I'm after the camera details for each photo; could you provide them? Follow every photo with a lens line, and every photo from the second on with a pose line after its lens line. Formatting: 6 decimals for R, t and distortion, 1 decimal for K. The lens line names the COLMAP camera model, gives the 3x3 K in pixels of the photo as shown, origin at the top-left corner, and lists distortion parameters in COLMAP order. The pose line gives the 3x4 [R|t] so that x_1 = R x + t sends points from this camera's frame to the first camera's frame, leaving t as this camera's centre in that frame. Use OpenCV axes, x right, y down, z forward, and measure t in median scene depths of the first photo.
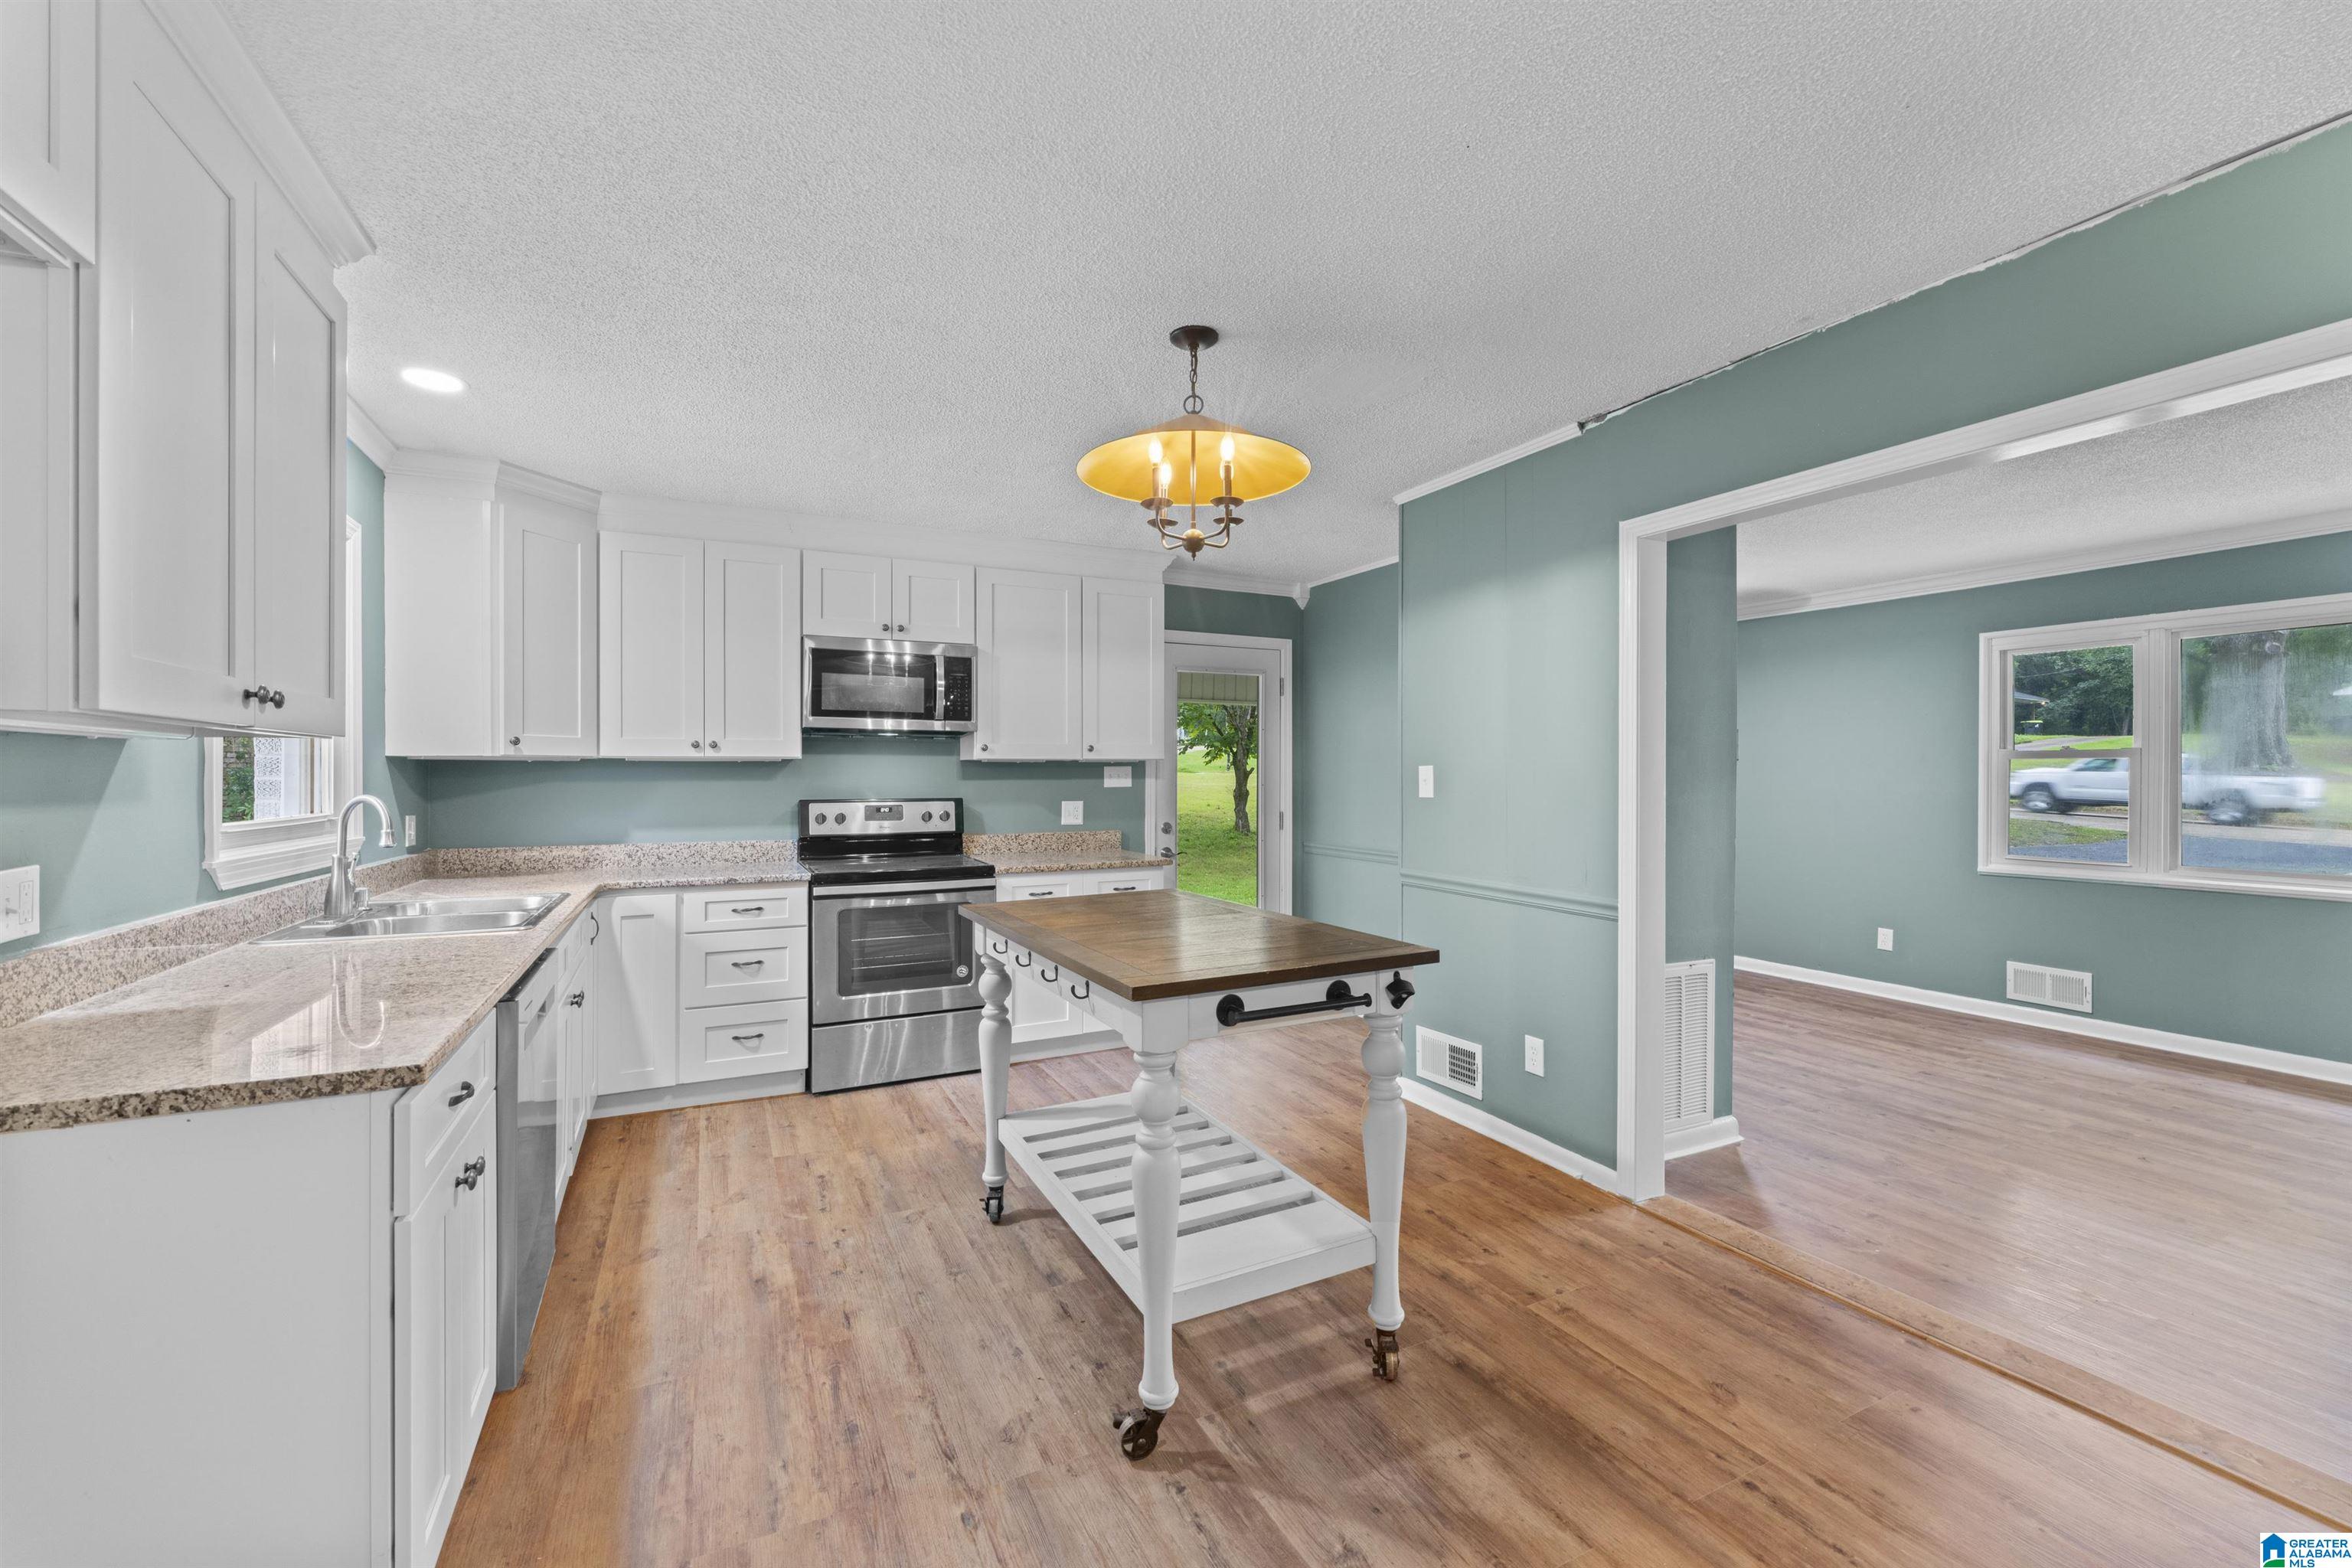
lens RADIAL K [[955.9, 0, 1174.5], [0, 955.9, 775.9], [0, 0, 1]] dist [-0.004603, -0.000391]
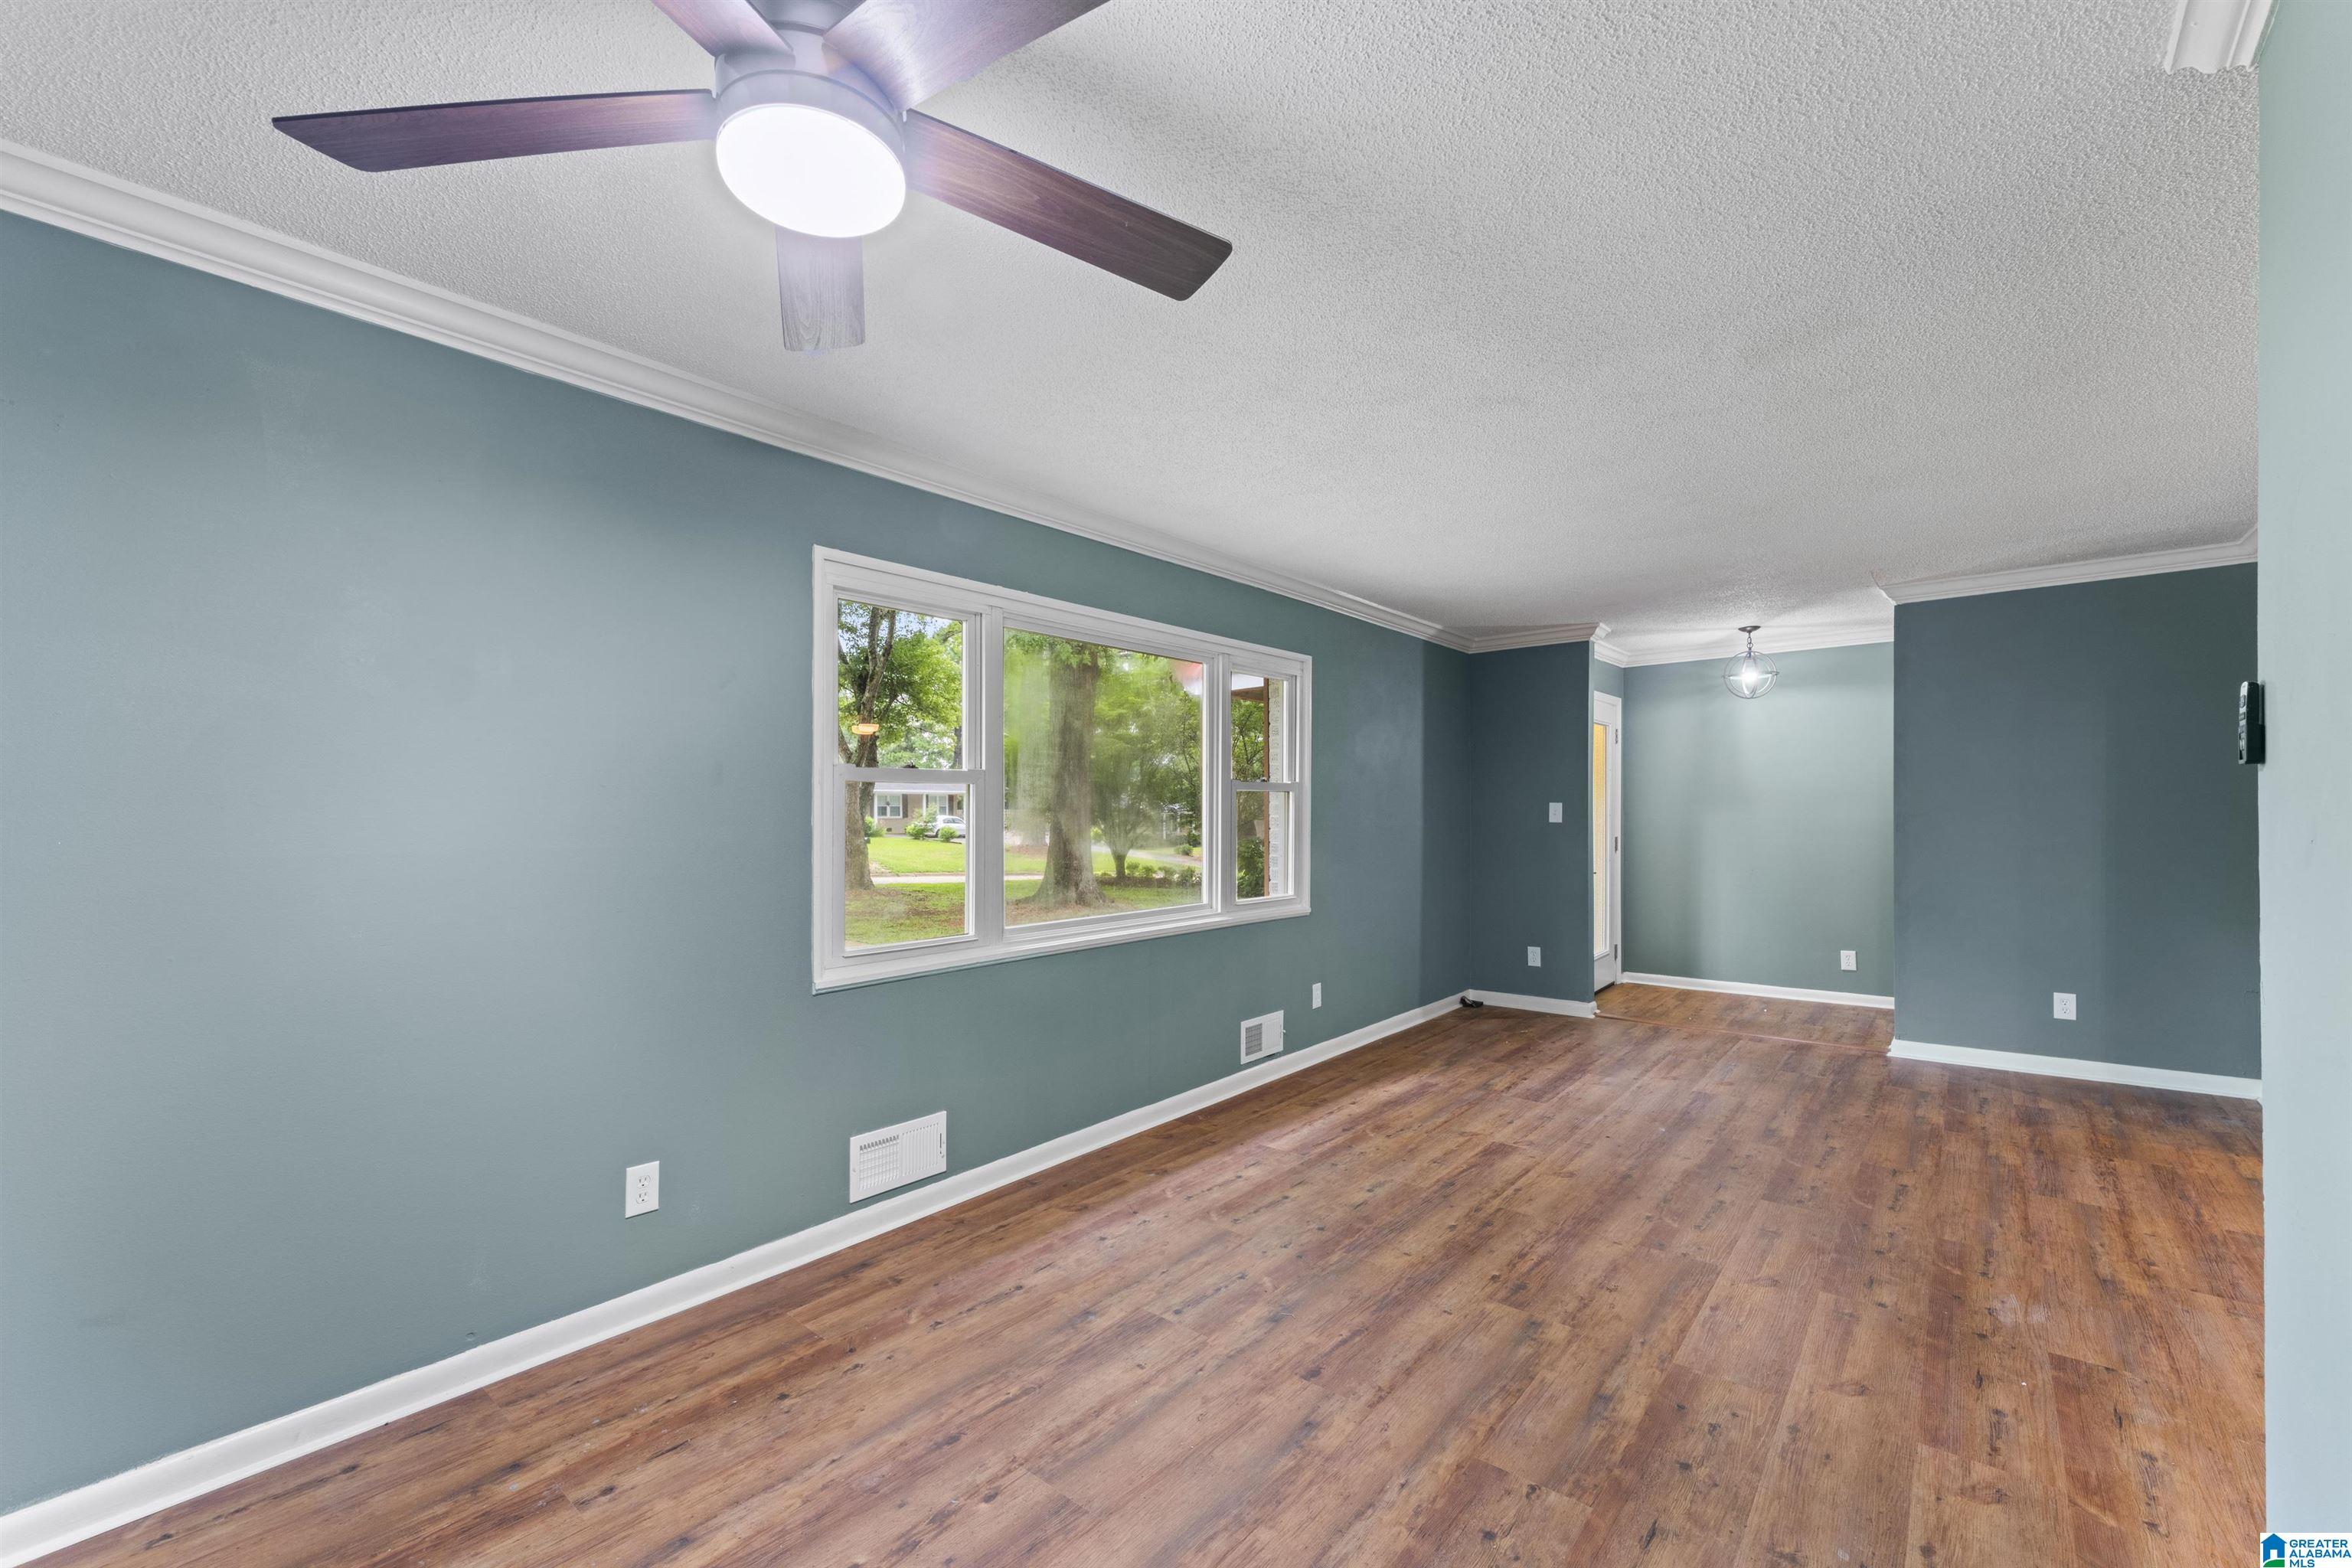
lens RADIAL K [[957.2, 0, 1179.6], [0, 957.2, 802.4], [0, 0, 1]] dist [-0.002281, 0.000251]
pose [[-0.406877, 0.007852, 0.913449, 0.358916], [0.004495, 0.999968, -0.006594, 0.000706], [-0.913472, 0.001423, -0.406899, 1.370102]]
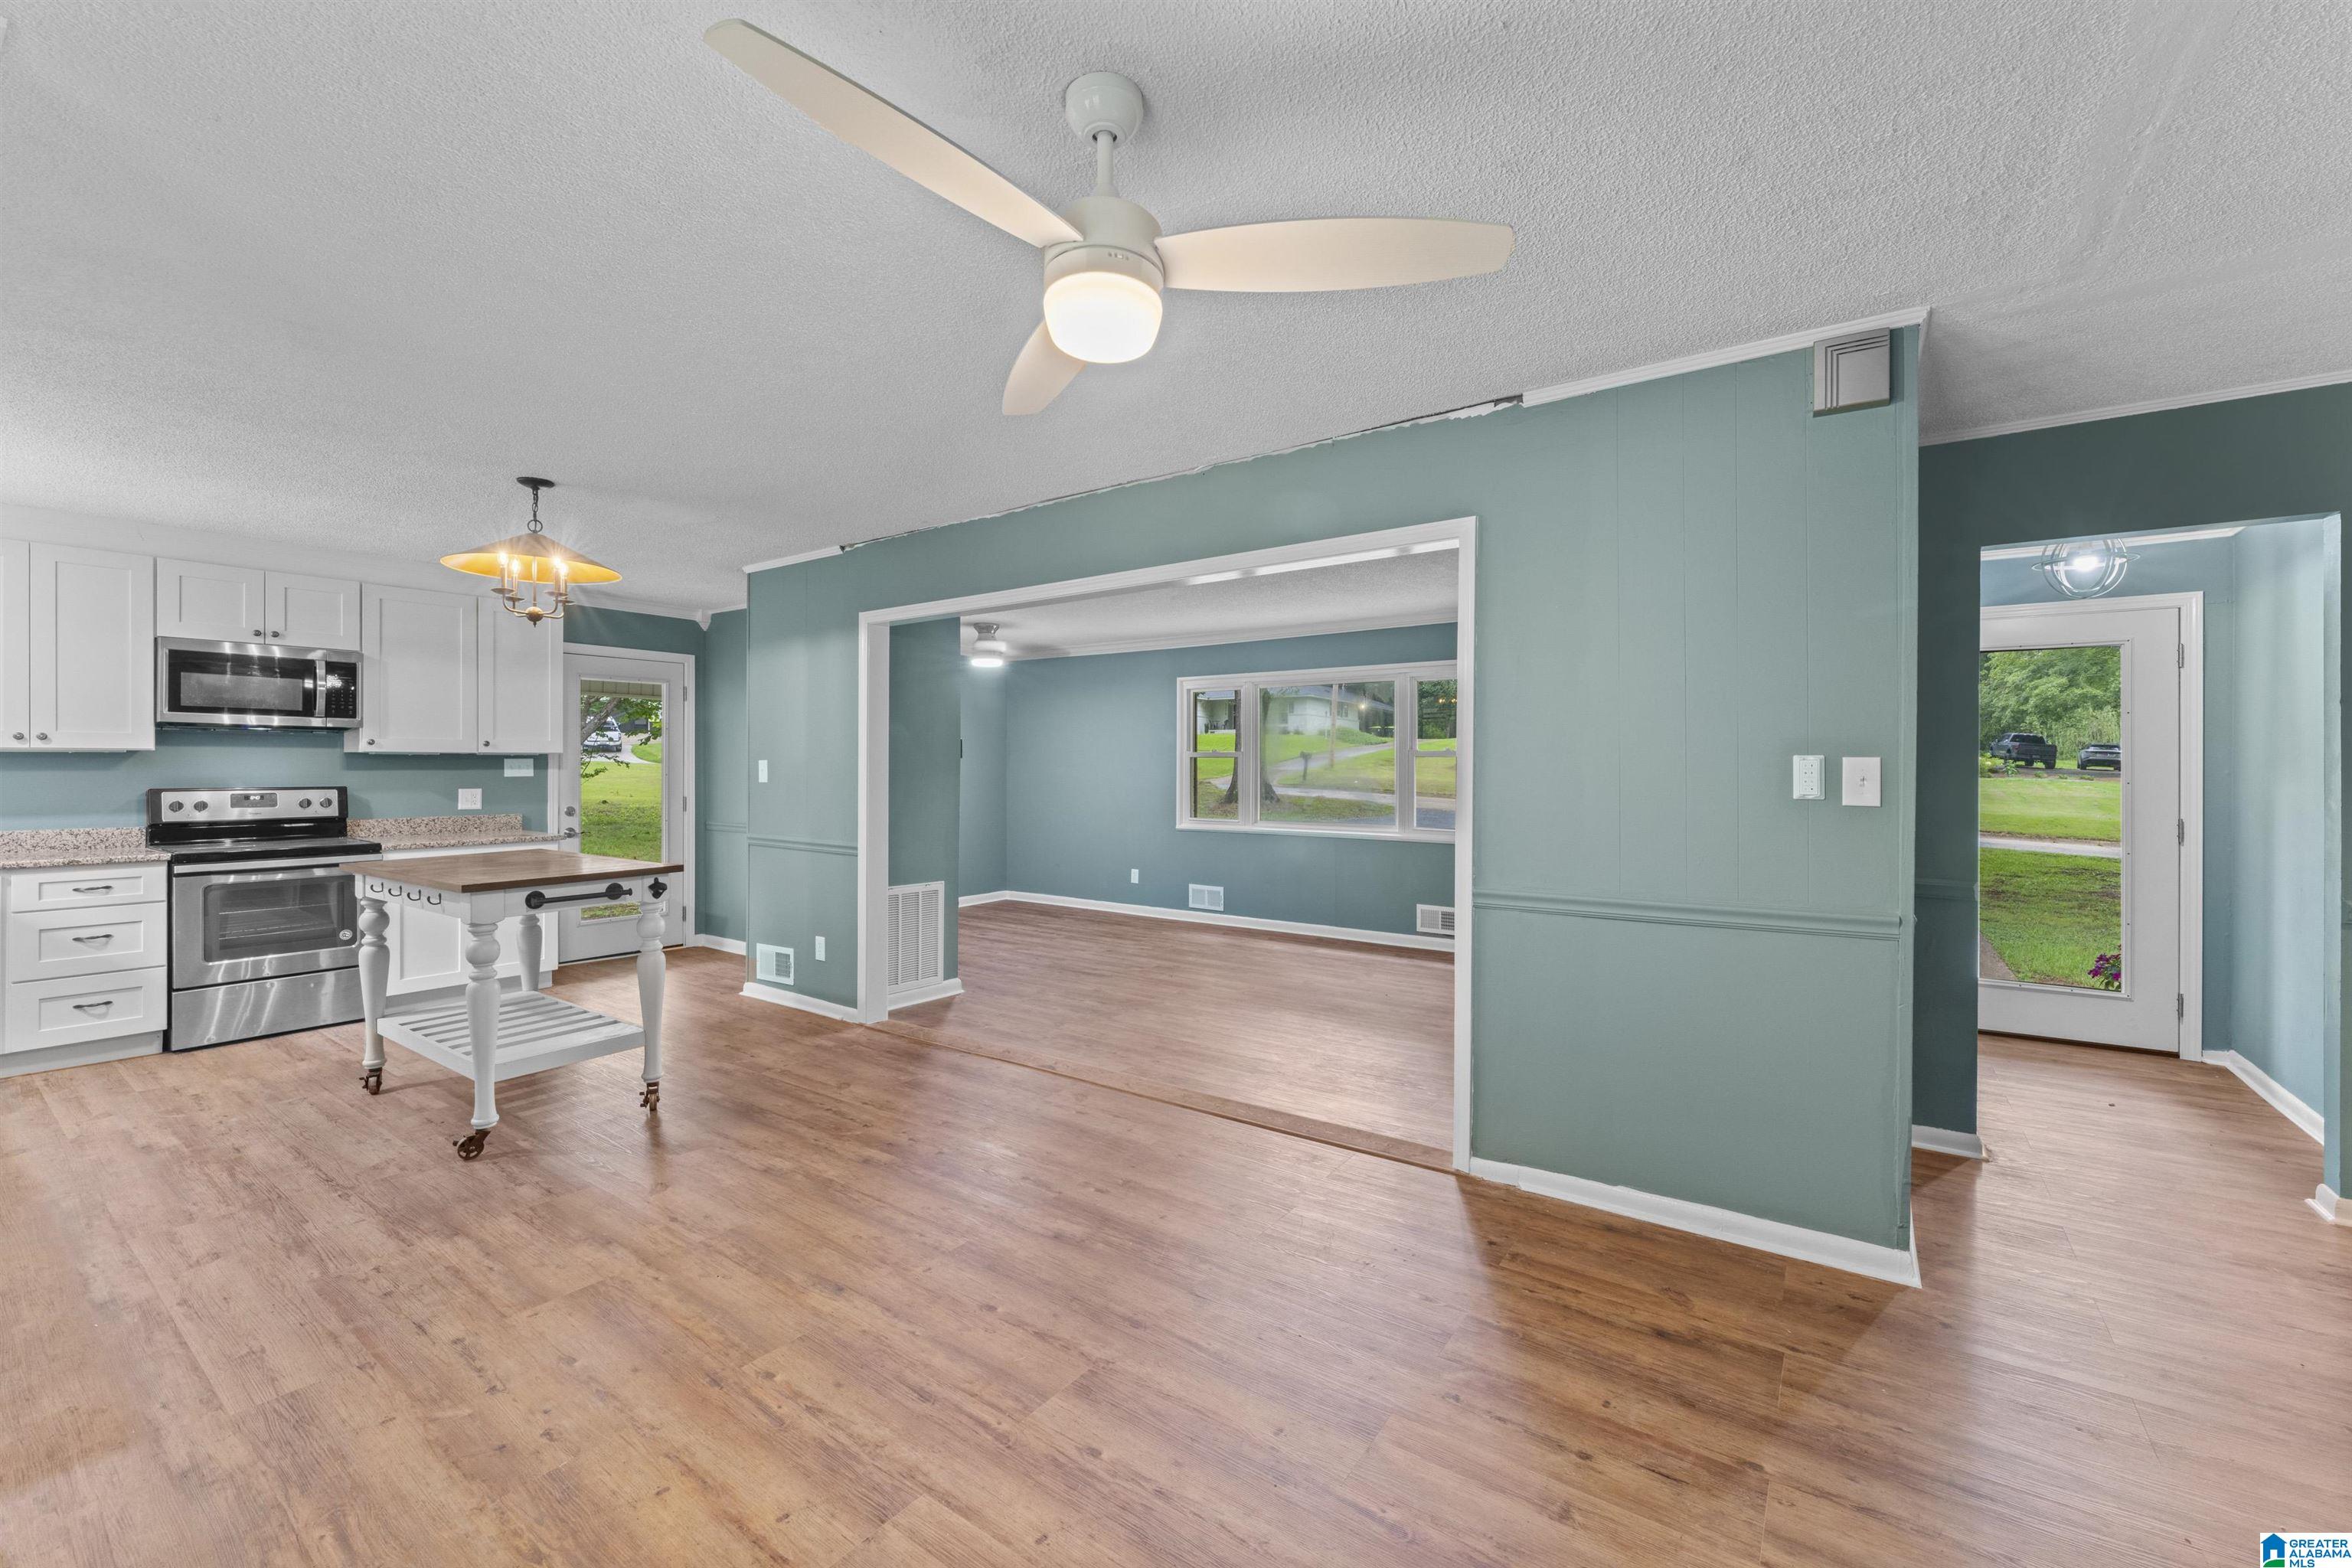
lens RADIAL K [[961.6, 0, 1175.4], [0, 961.6, 770.0], [0, 0, 1]] dist [-0.001803, -0.000208]
pose [[0.883185, 0.000533, 0.469024, 0.129016], [-0.001685, 0.999997, 0.002036, 0.000008], [-0.469021, -0.002589, 0.883183, -0.535613]]
